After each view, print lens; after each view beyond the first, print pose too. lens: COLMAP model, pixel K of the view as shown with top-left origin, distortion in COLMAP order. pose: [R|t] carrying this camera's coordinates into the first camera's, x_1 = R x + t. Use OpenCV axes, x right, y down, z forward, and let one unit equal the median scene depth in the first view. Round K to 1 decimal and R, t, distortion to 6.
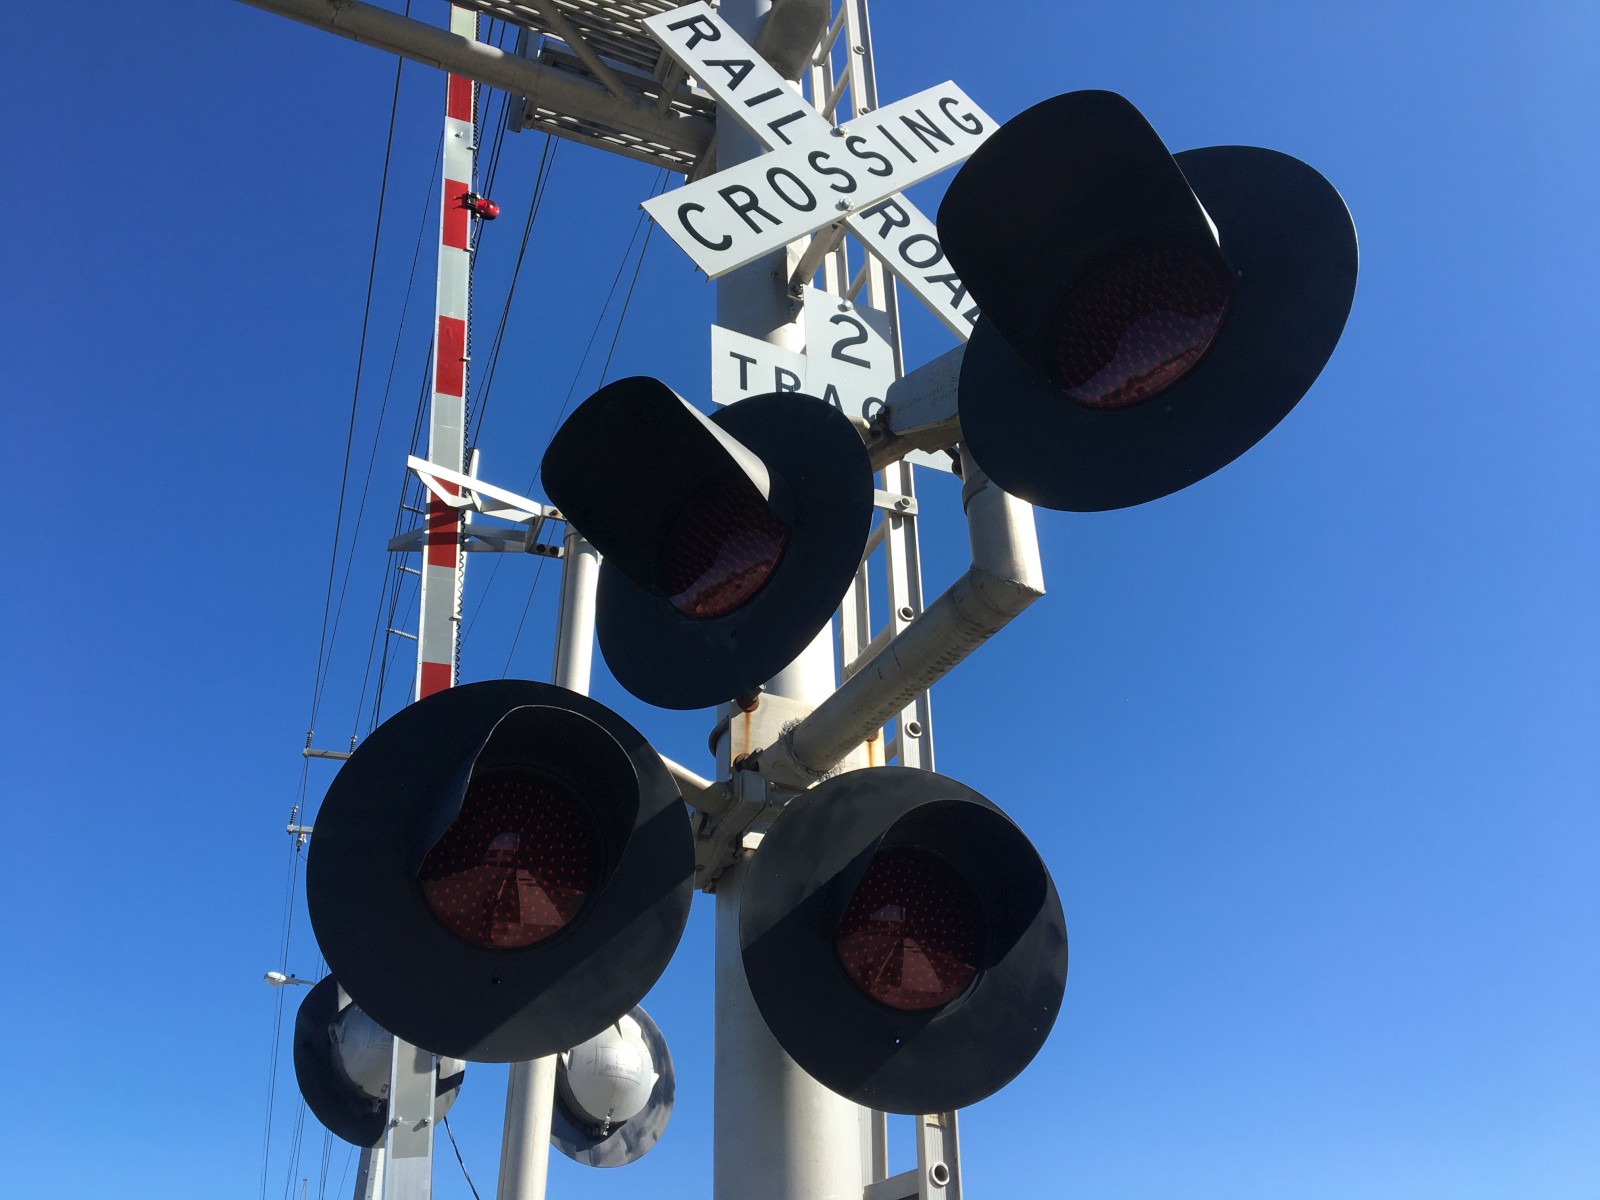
lens RADIAL K [[1365.7, 0, 801.9], [0, 1365.7, 603.1], [0, 0, 1]] dist [0.064486, -0.067209]
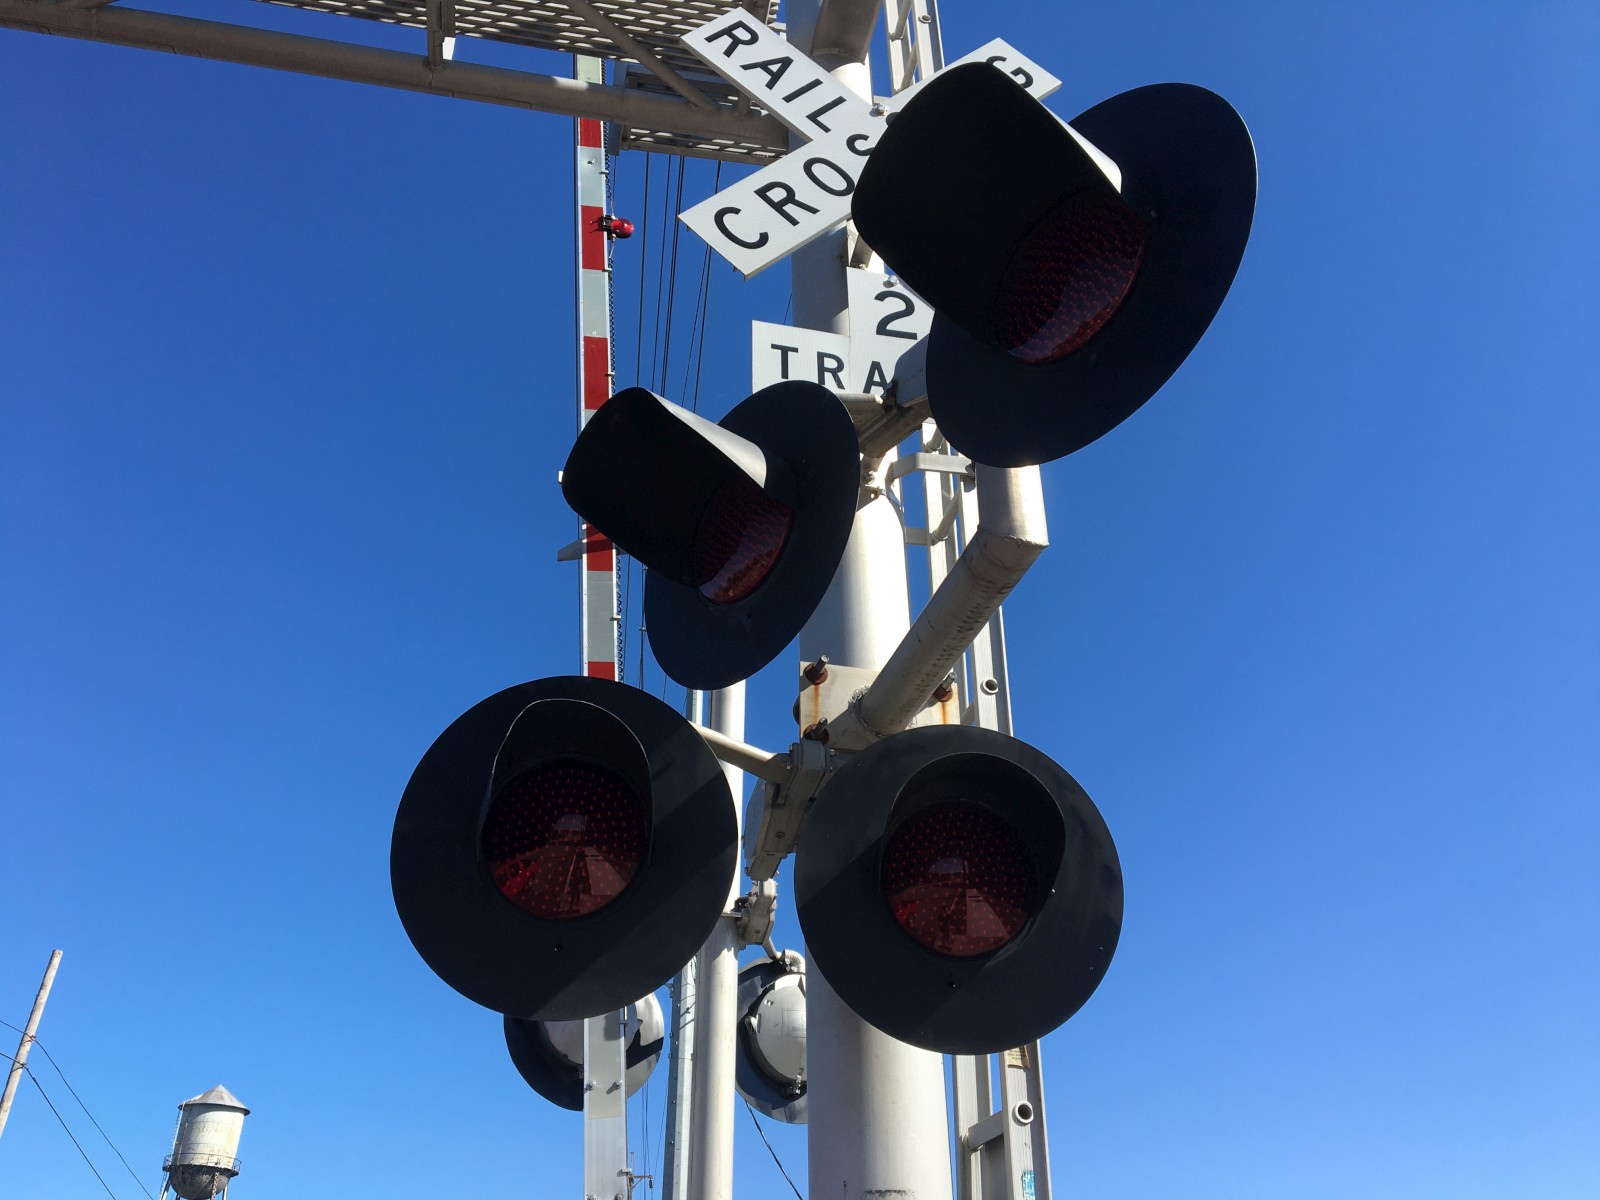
lens RADIAL K [[1365.7, 0, 798.9], [0, 1365.7, 602.2], [0, 0, 1]] dist [0.064486, -0.067209]
pose [[0.976953, -0.100627, -0.188247, 0.144134], [0.104357, 0.994490, 0.009988, 0.004532], [0.186205, -0.029403, 0.982071, -0.030654]]
